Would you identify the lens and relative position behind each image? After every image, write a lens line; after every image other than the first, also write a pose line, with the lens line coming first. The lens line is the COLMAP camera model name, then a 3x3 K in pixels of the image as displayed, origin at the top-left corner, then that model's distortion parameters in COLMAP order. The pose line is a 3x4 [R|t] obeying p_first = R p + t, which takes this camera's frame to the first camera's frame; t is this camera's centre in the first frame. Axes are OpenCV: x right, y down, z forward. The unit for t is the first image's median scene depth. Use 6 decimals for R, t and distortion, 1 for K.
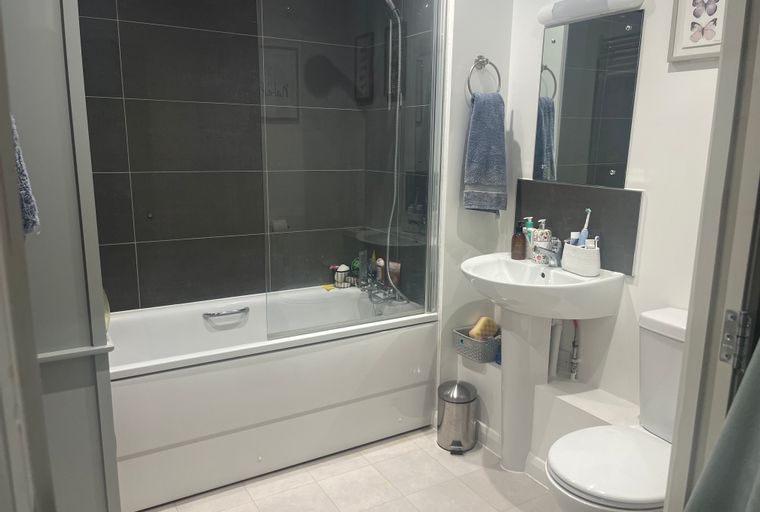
lens RADIAL K [[570.6, 0, 377.4], [0, 570.6, 253.5], [0, 0, 1]] dist [0.070405, -0.115790]
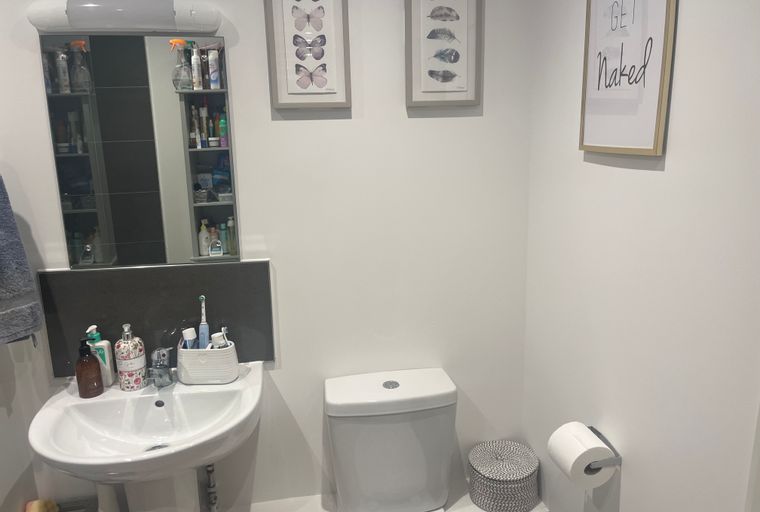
lens RADIAL K [[570.8, 0, 376.3], [0, 570.8, 256.0], [0, 0, 1]] dist [0.072474, -0.094130]
pose [[0.369077, -0.213597, 0.904521, -0.189223], [0.216482, 0.966220, 0.139835, -0.162565], [-0.903835, 0.144202, 0.402850, 0.434333]]
